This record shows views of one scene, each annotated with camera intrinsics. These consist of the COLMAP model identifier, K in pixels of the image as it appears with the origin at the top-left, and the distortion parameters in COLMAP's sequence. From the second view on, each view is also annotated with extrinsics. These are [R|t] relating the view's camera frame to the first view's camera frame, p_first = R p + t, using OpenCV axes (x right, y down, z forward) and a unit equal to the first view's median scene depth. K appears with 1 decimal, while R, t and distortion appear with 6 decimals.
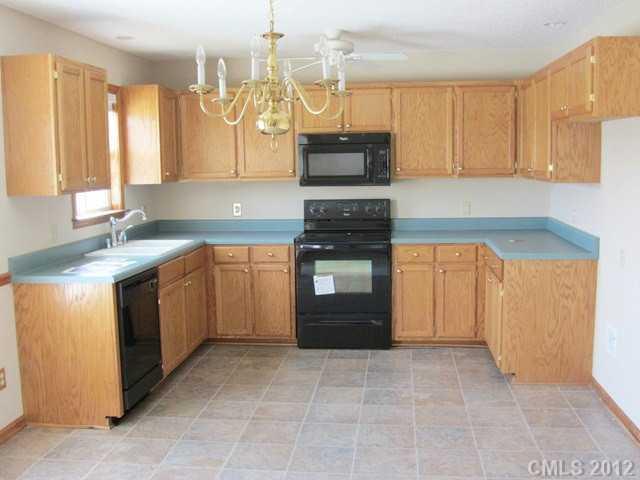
lens RADIAL K [[720.4, 0, 320.0], [0, 720.4, 240.0], [0, 0, 1]] dist [-0.056259, 0.026810]
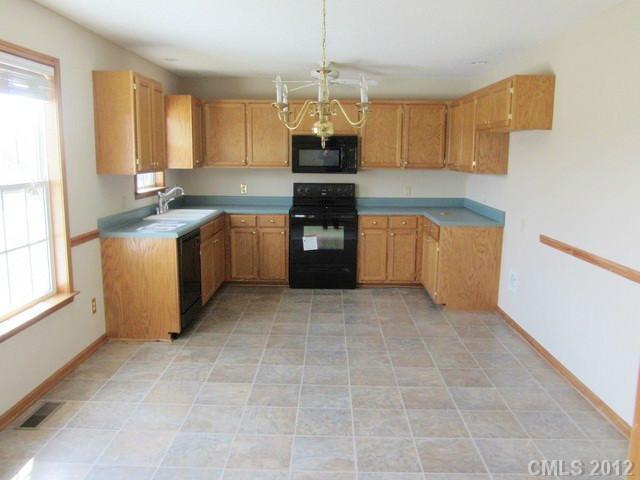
lens RADIAL K [[551.4, 0, 320.0], [0, 551.4, 240.0], [0, 0, 1]] dist [0.008568, -0.001013]
pose [[0.995127, 0.010620, 0.098031, -0.086970], [-0.014723, 0.999041, 0.041226, 0.011739], [-0.097500, -0.042468, 0.994329, -0.083010]]
